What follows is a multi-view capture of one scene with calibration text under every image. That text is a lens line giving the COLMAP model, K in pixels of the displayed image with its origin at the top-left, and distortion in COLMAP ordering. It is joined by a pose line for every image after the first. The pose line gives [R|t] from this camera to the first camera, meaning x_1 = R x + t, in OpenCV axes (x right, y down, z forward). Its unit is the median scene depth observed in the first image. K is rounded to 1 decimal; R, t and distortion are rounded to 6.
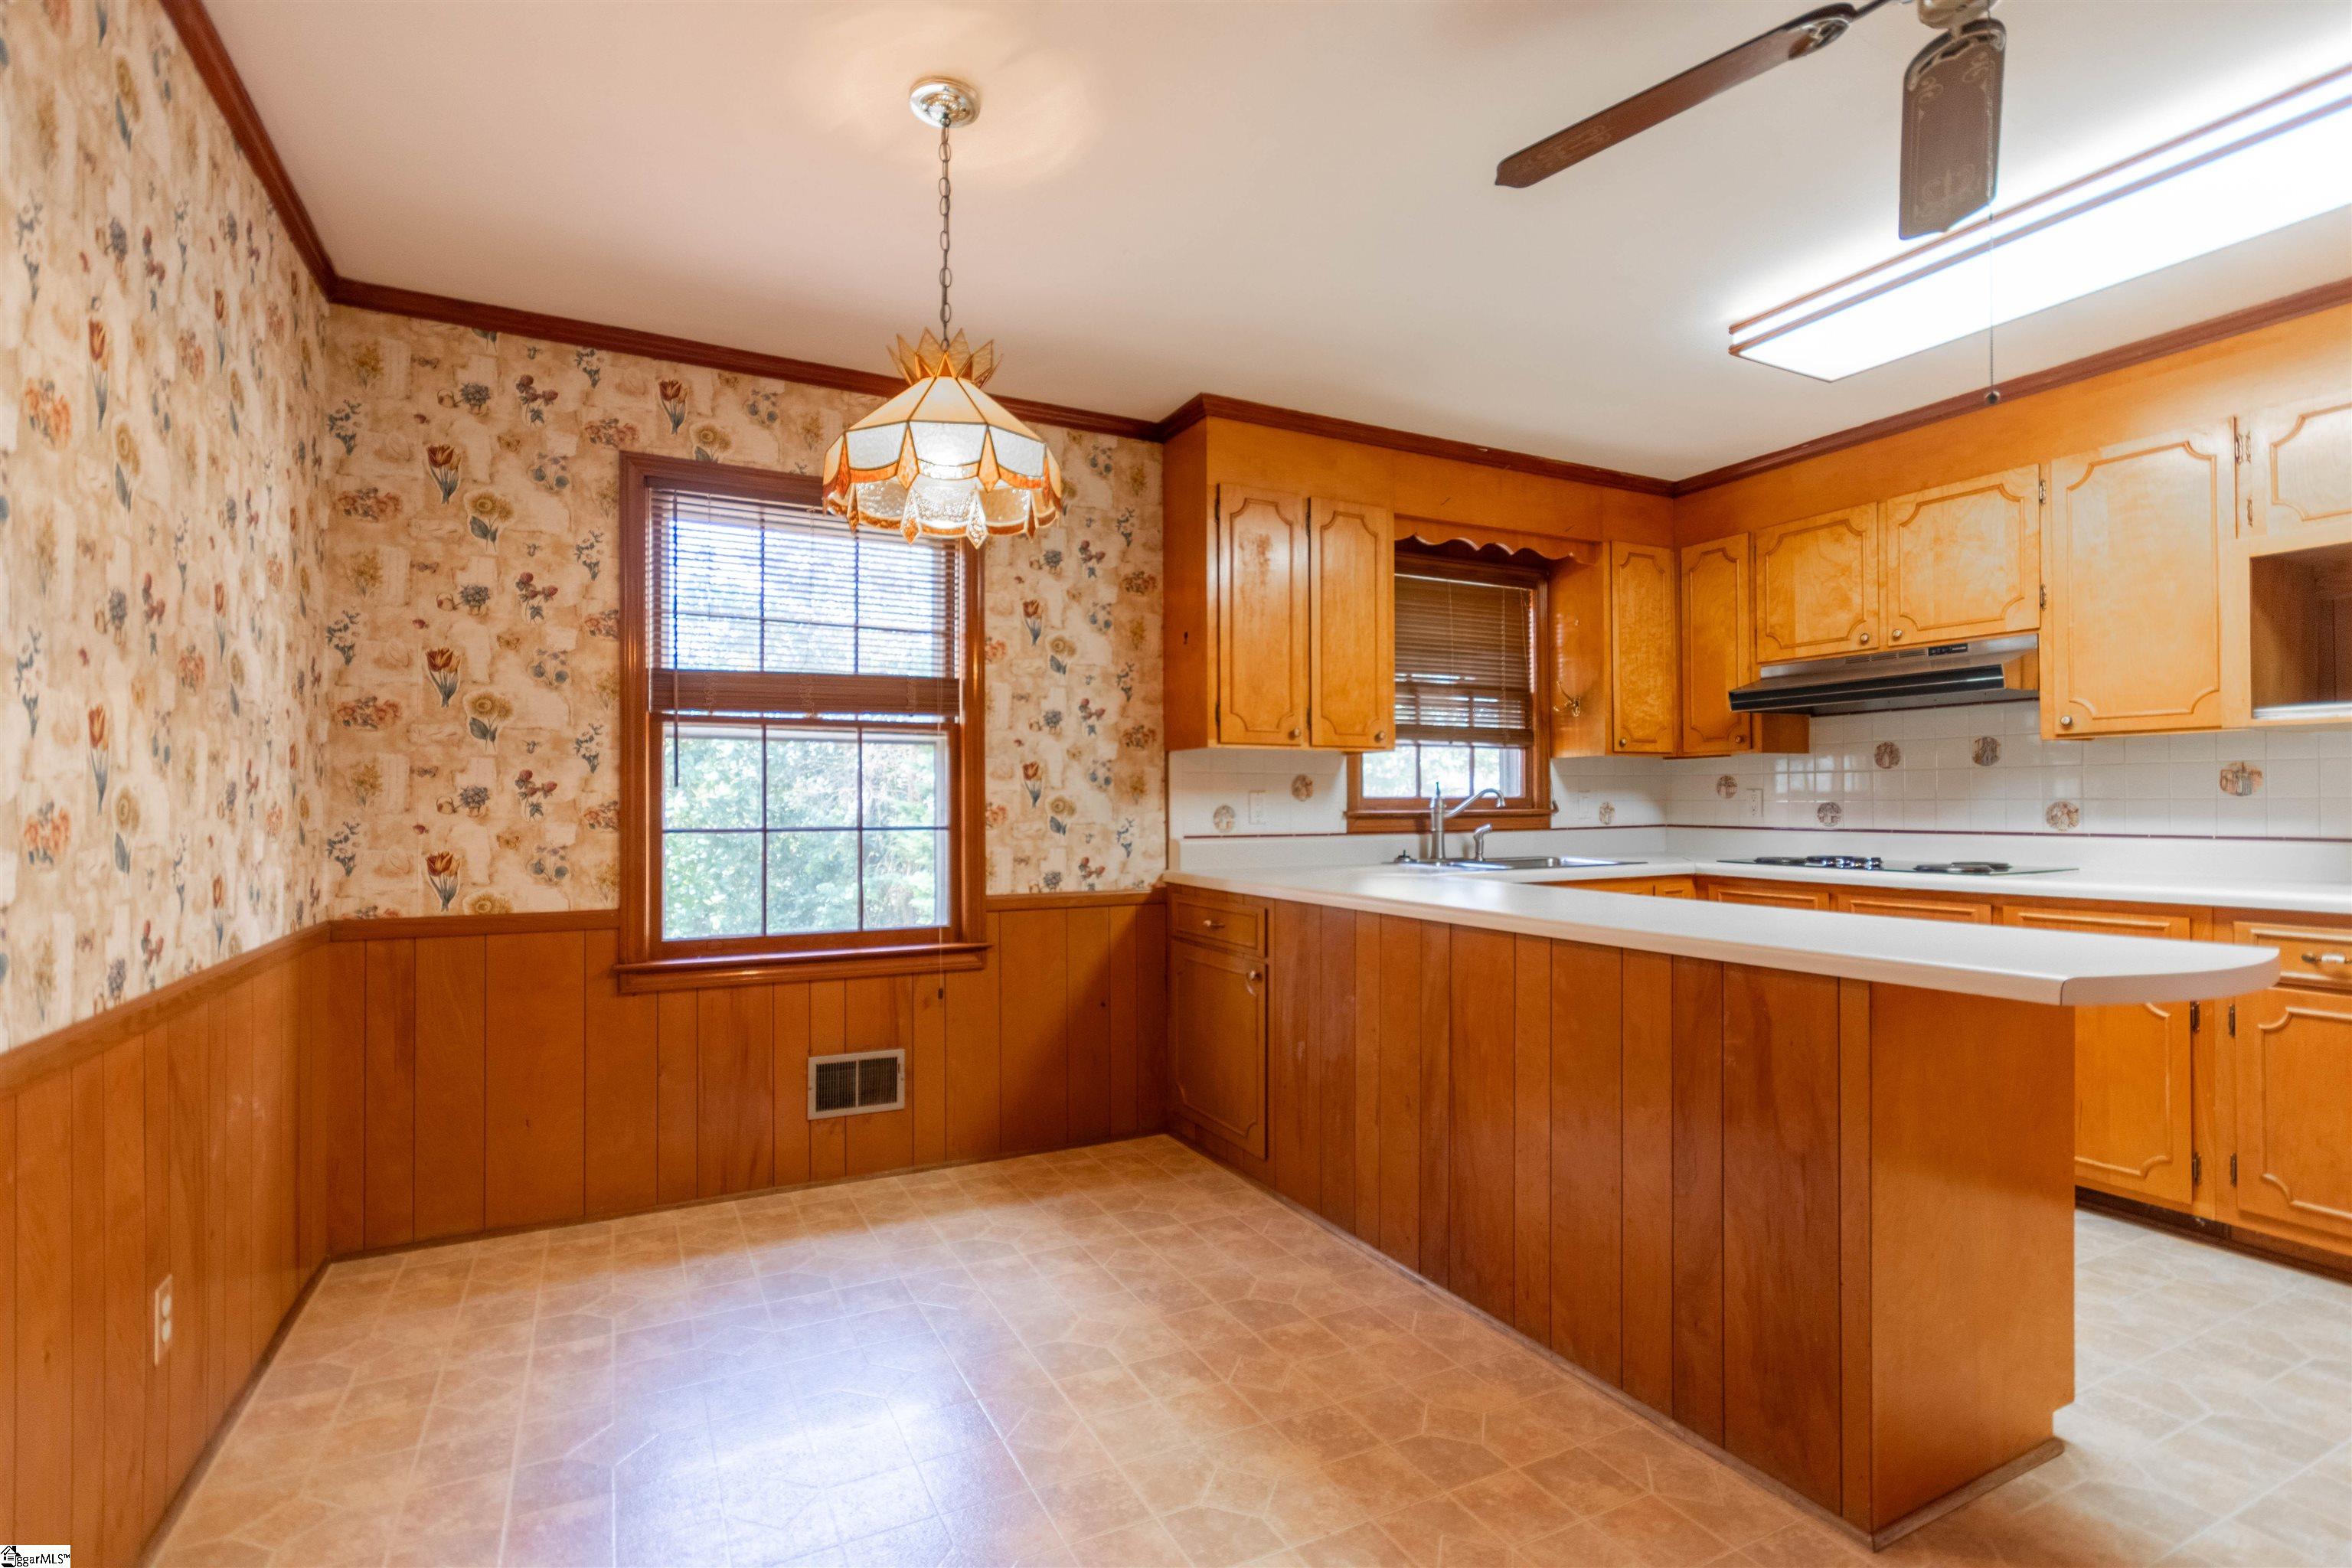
lens RADIAL K [[1108.1, 0, 1170.6], [0, 1108.1, 796.0], [0, 0, 1]] dist [0.002120, 0.000927]
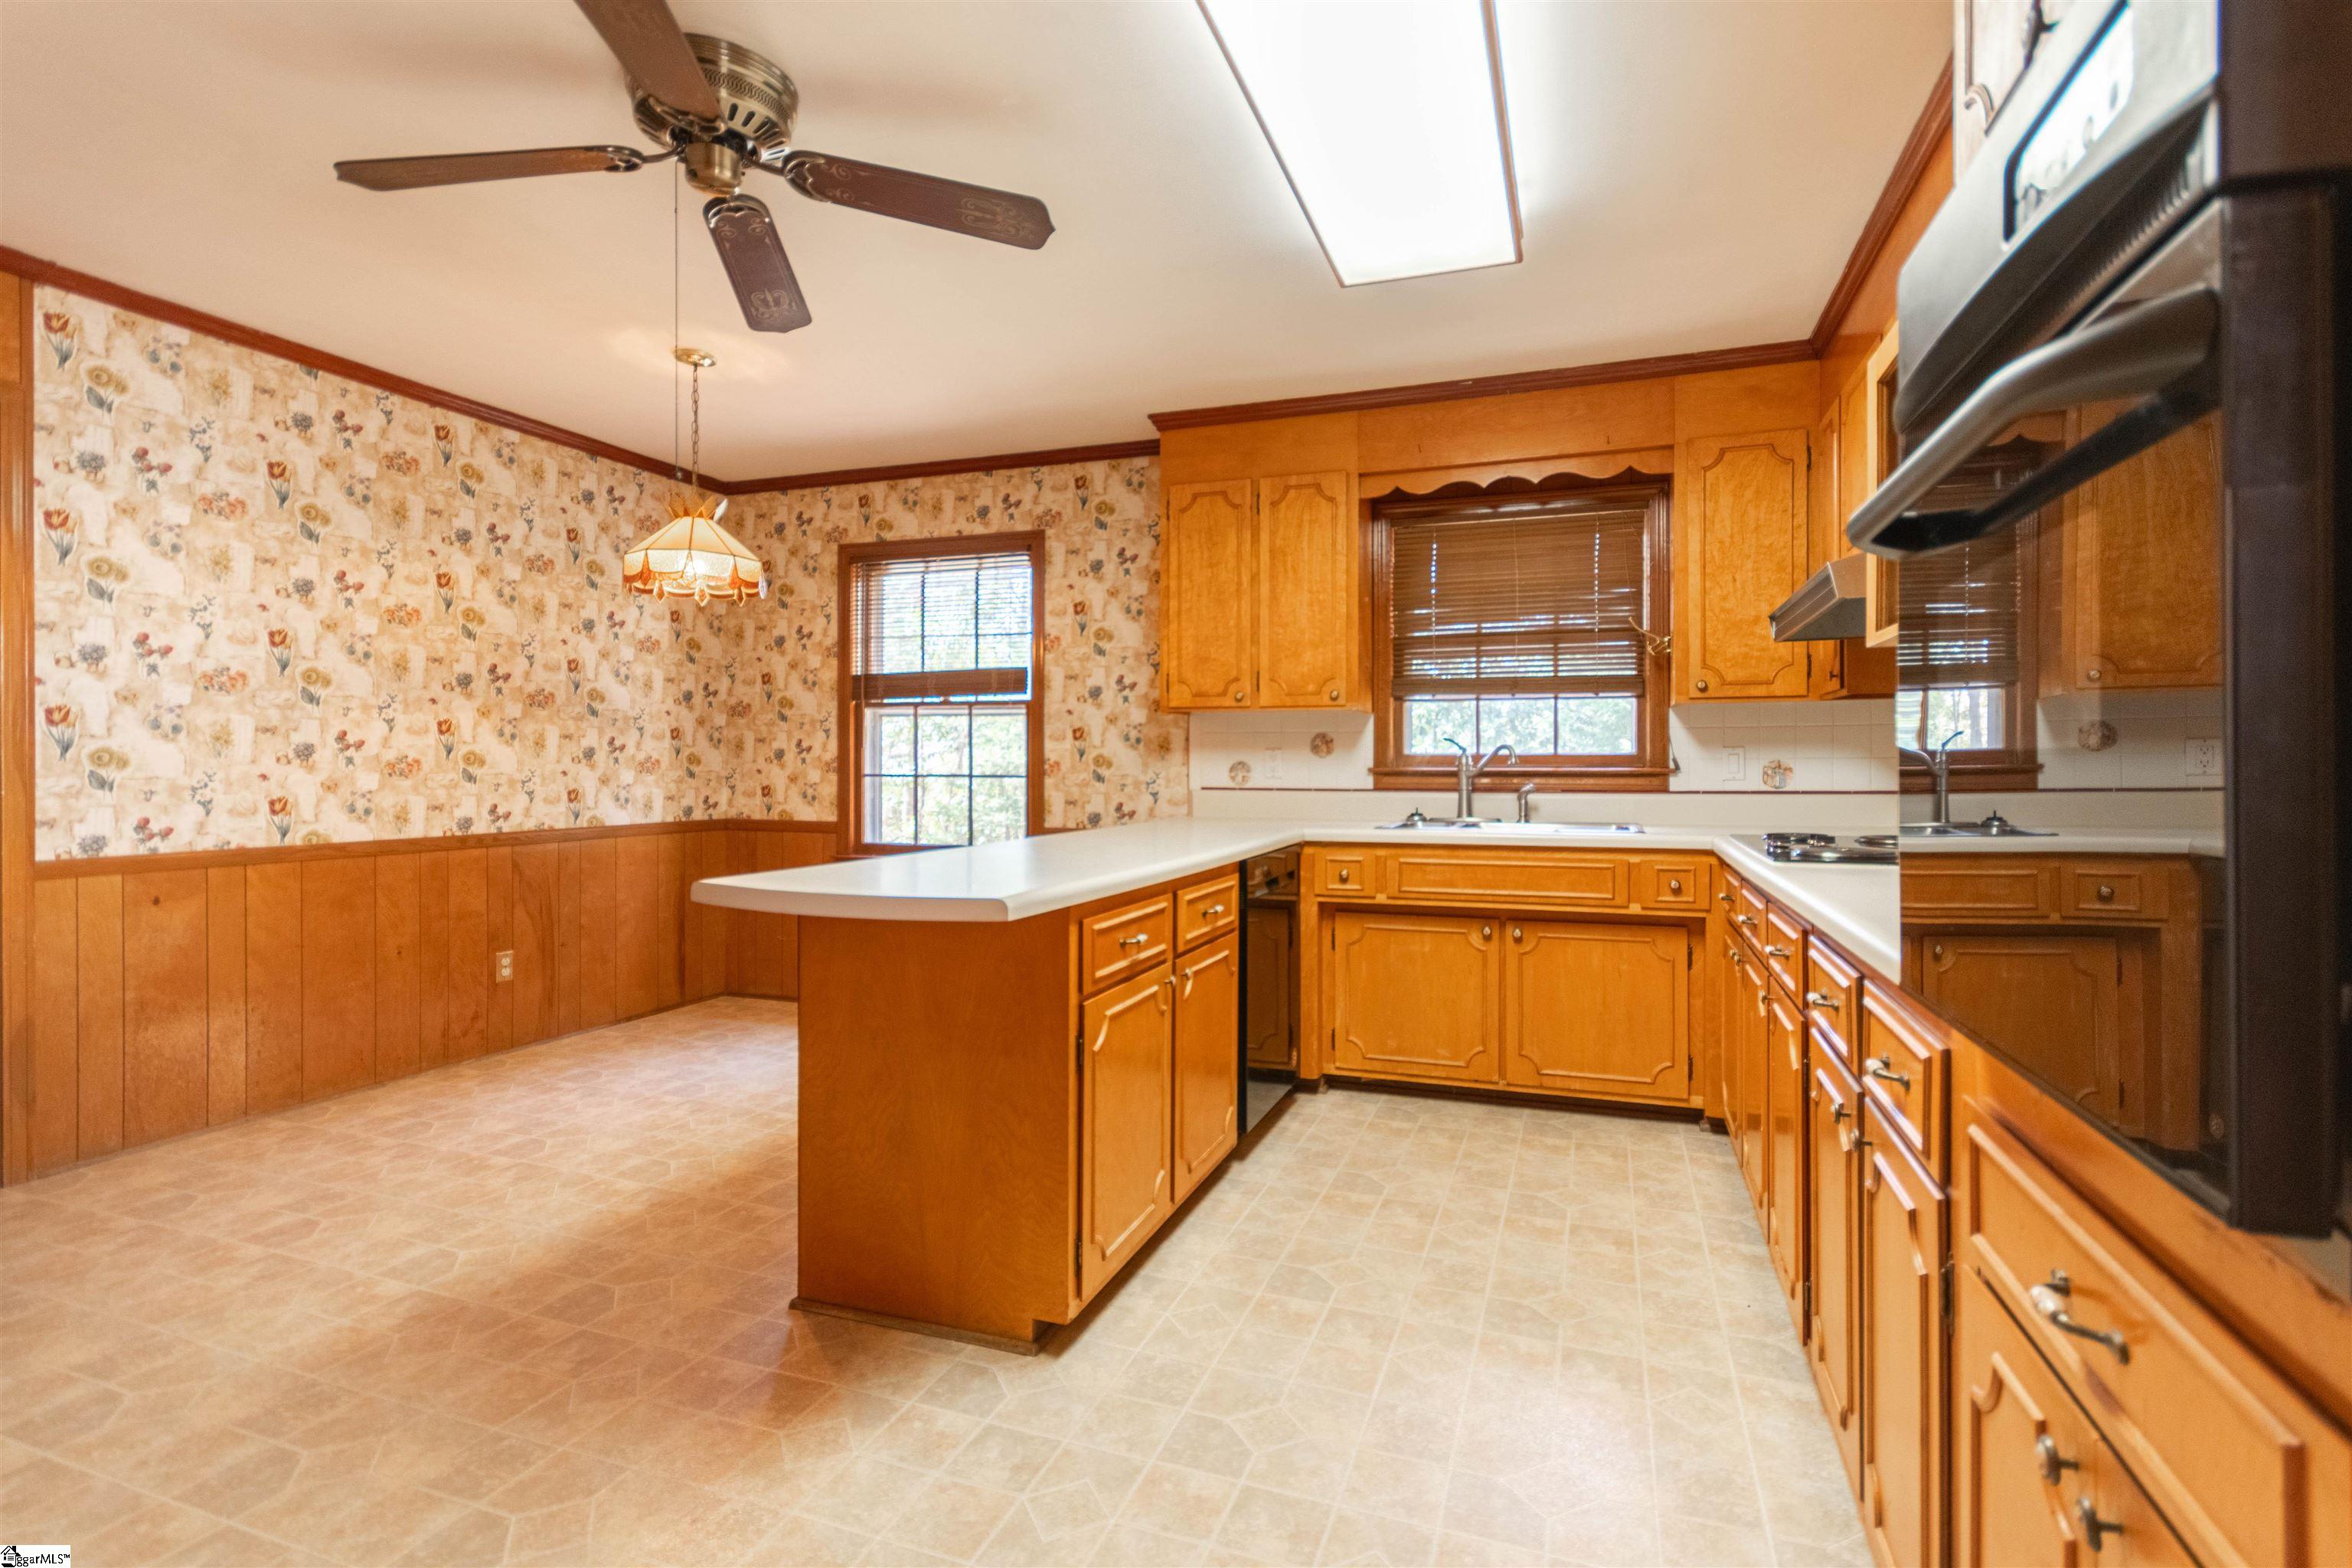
lens RADIAL K [[1129.1, 0, 1186.3], [0, 1129.1, 763.5], [0, 0, 1]] dist [0.002182, 0.000727]
pose [[0.679681, 0.005360, -0.733488, 0.891601], [0.000499, 0.999970, 0.007770, 0.001775], [0.733507, -0.005647, 0.679658, 0.189646]]
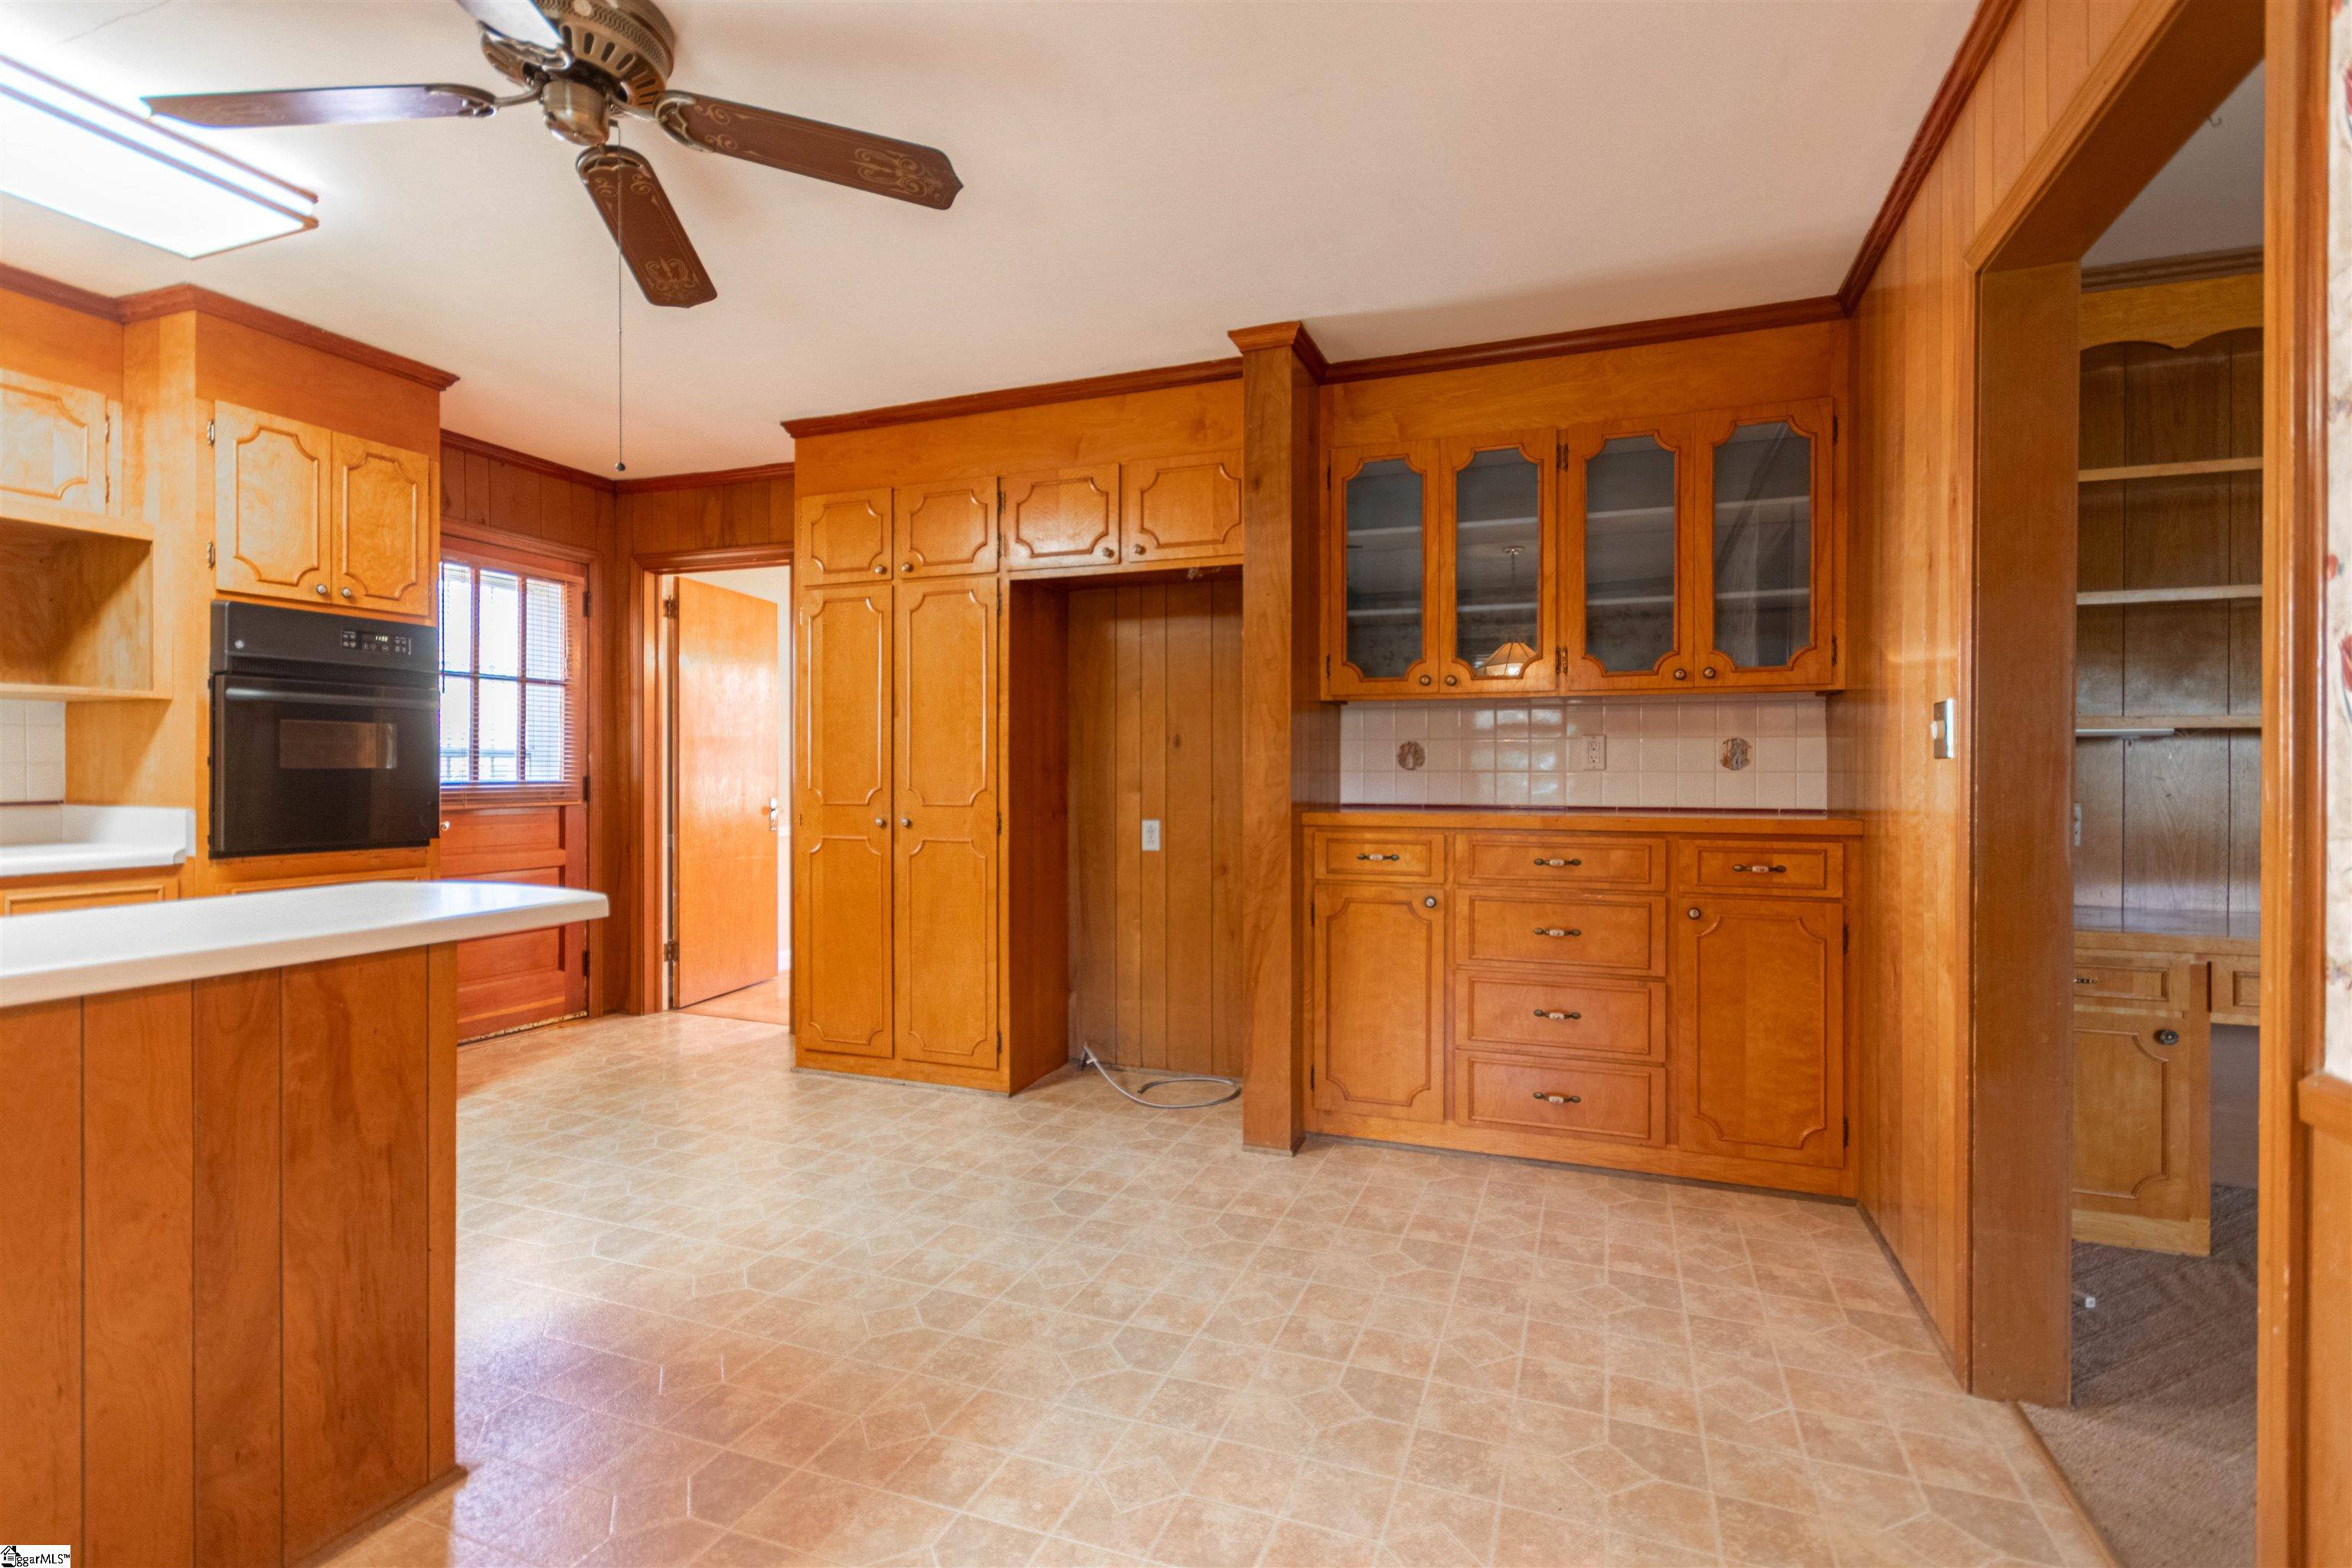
lens RADIAL K [[1089.9, 0, 1181.4], [0, 1089.9, 776.3], [0, 0, 1]] dist [0.000947, 0.000122]
pose [[-0.666094, -0.003268, 0.745861, -0.270463], [-0.008195, 0.999962, -0.002937, 0.004292], [-0.745823, -0.008068, -0.666095, 0.538078]]
